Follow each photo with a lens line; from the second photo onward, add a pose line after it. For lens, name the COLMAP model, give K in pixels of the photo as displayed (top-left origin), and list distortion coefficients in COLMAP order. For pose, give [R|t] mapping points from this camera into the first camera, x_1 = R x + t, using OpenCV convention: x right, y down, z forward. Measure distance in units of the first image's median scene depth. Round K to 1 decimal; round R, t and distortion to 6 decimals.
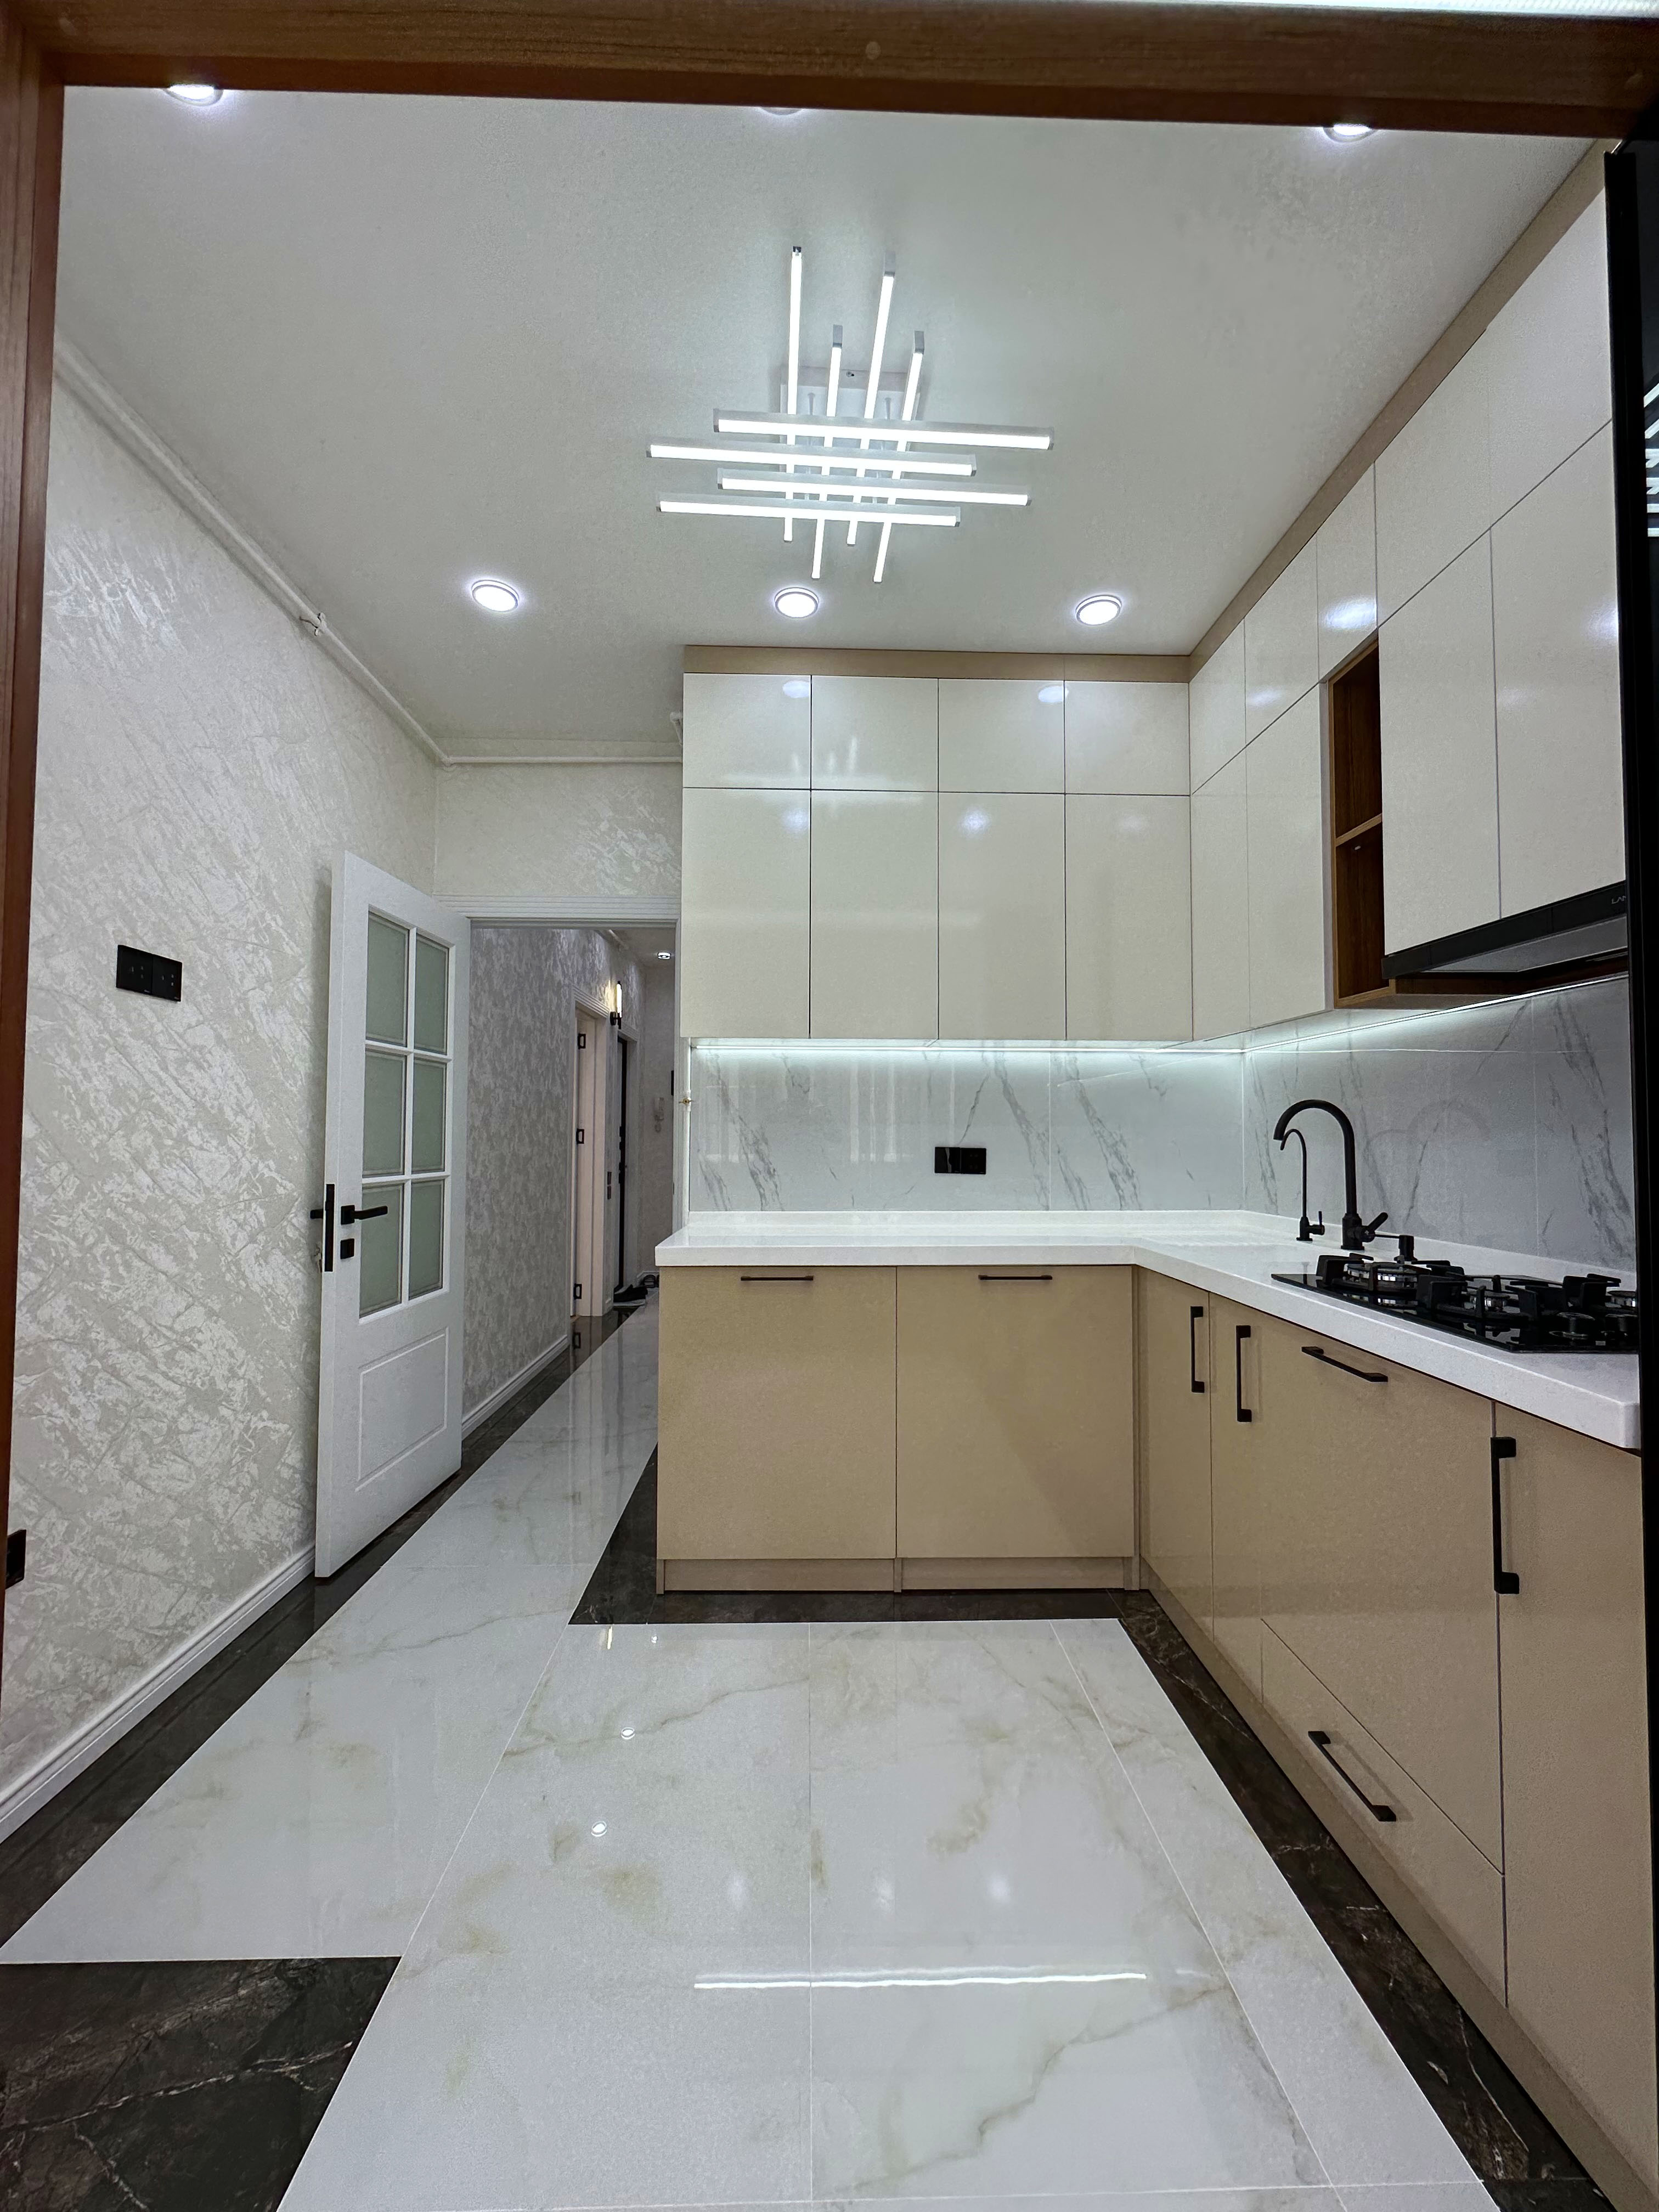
lens RADIAL K [[880.0, 0, 833.9], [0, 880.0, 1106.2], [0, 0, 1]] dist [-0.003100, 0.000084]
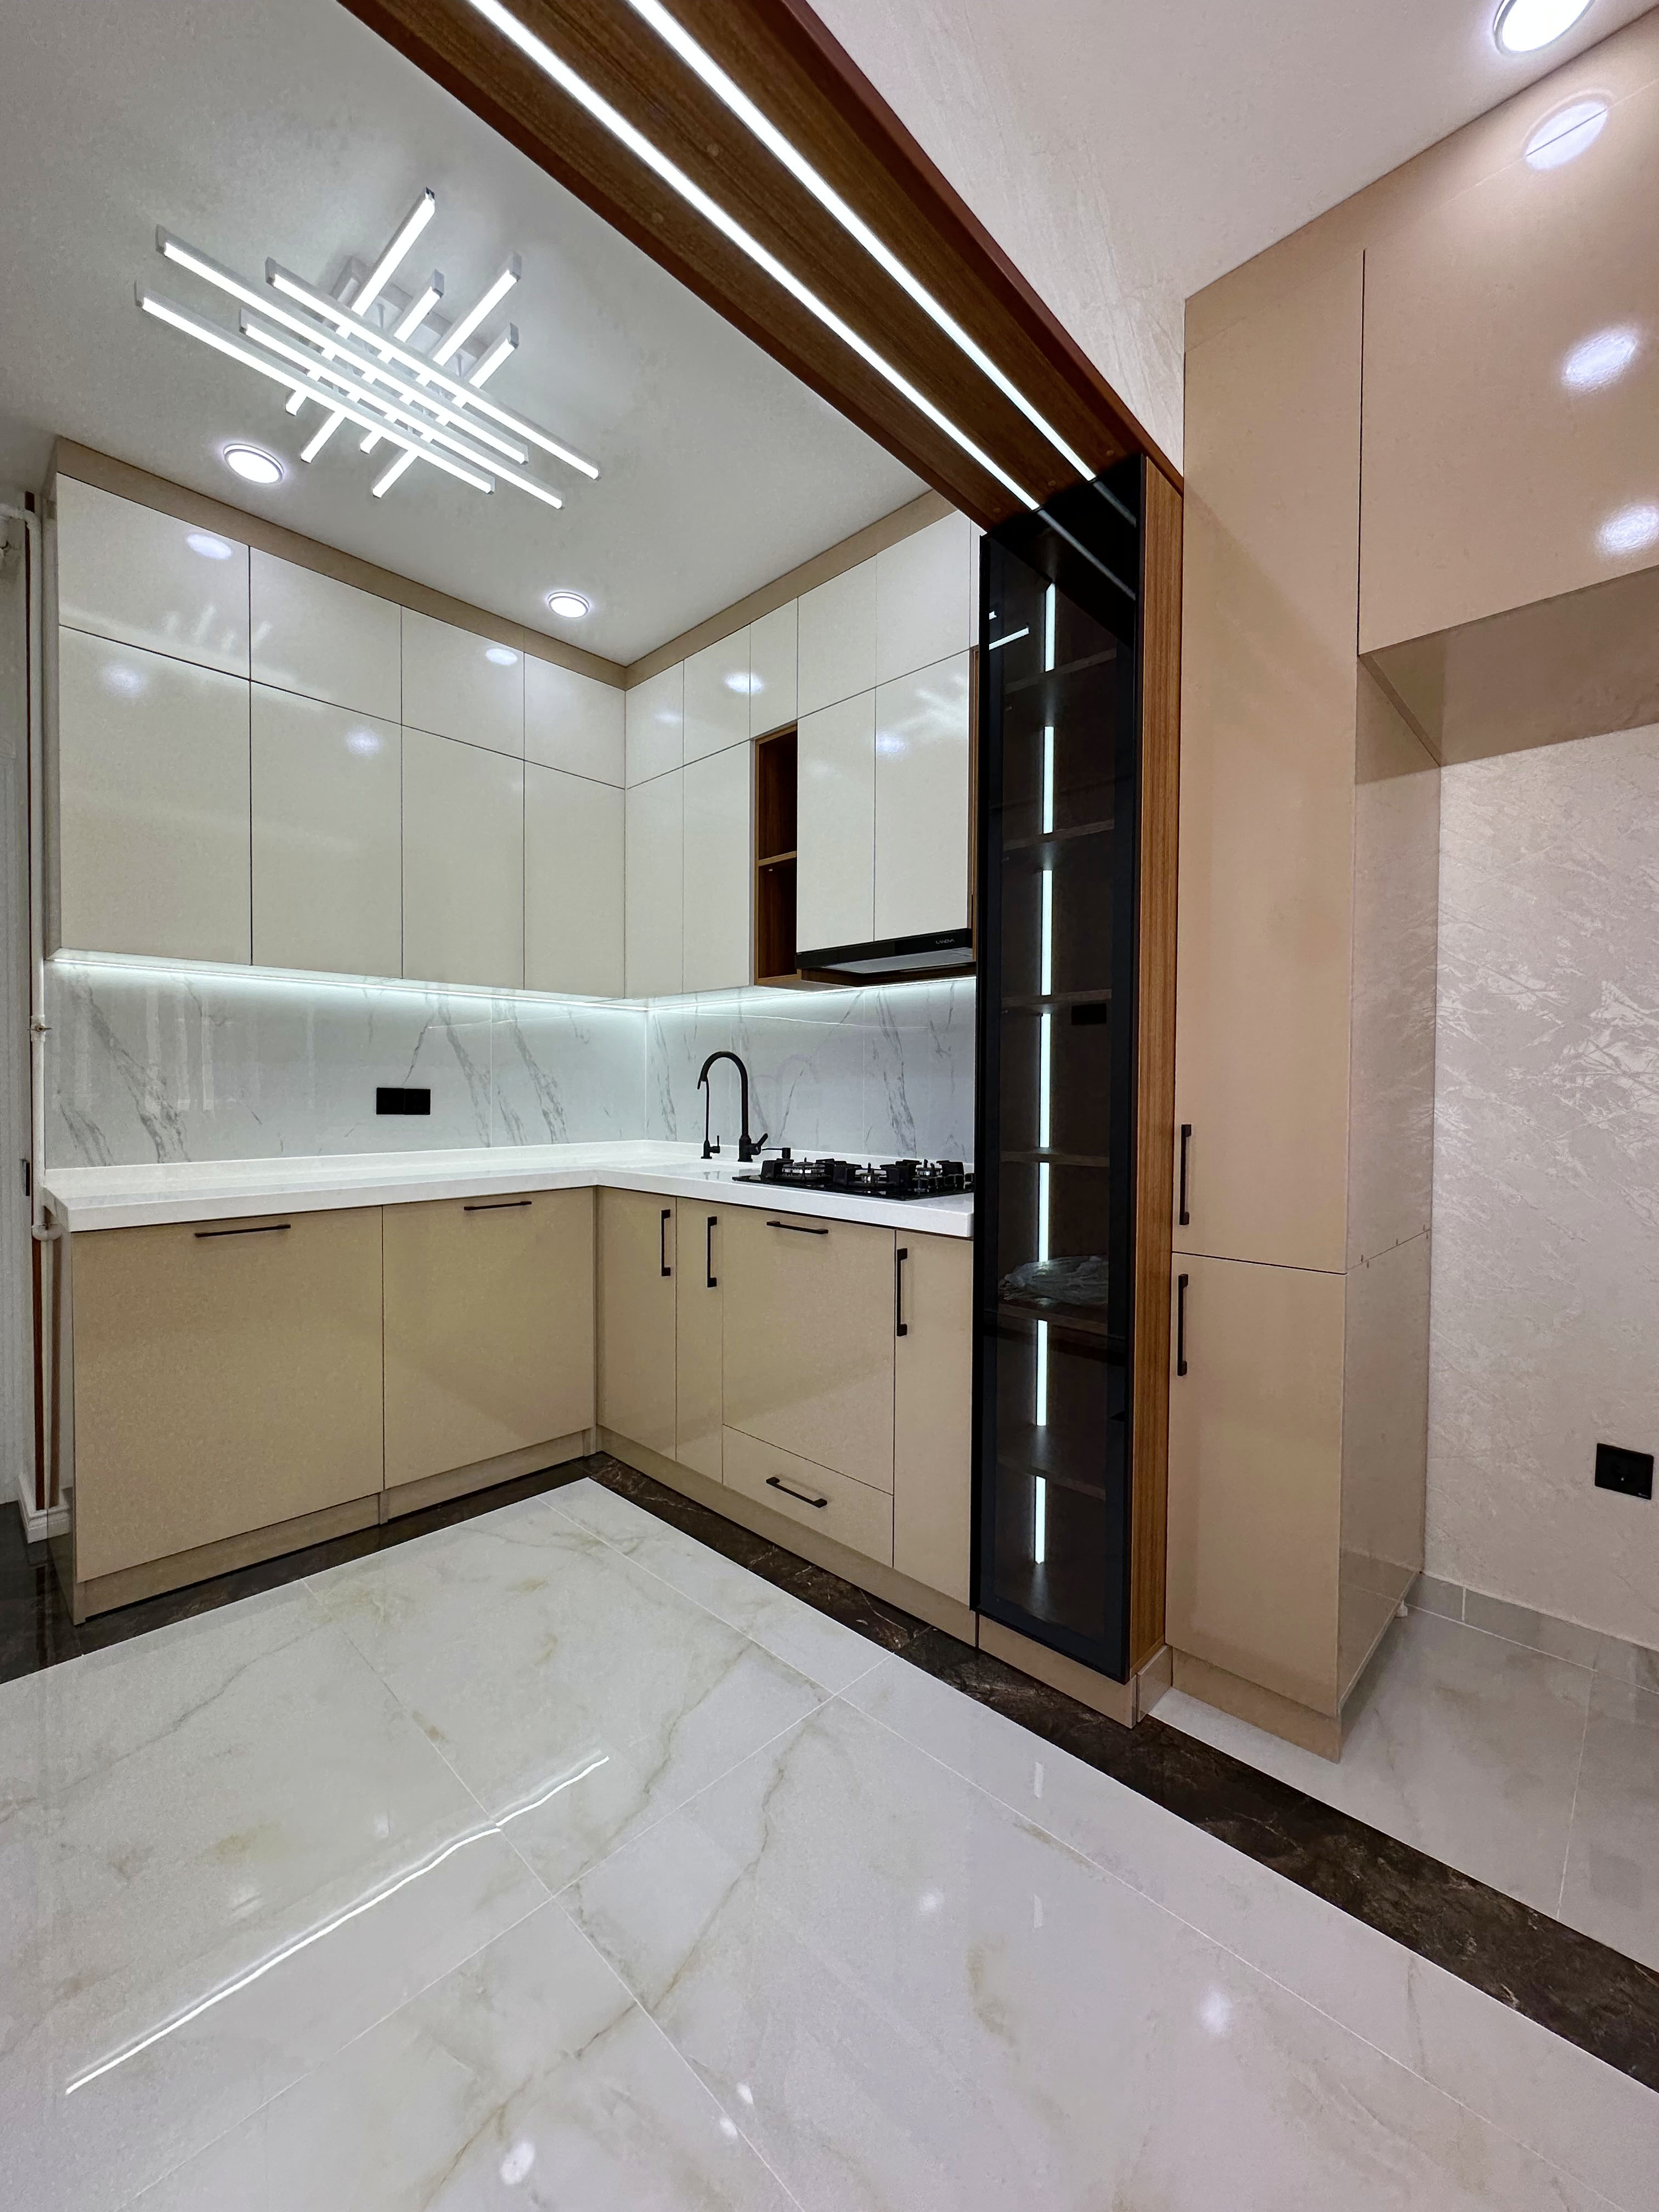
lens RADIAL K [[880.0, 0, 830.2], [0, 880.0, 1105.1], [0, 0, 1]] dist [-0.003100, 0.000084]
pose [[0.711367, -0.012367, 0.702712, -0.285201], [-0.028271, 0.998532, 0.046193, 0.008374], [-0.702252, -0.052726, 0.709973, -0.062931]]
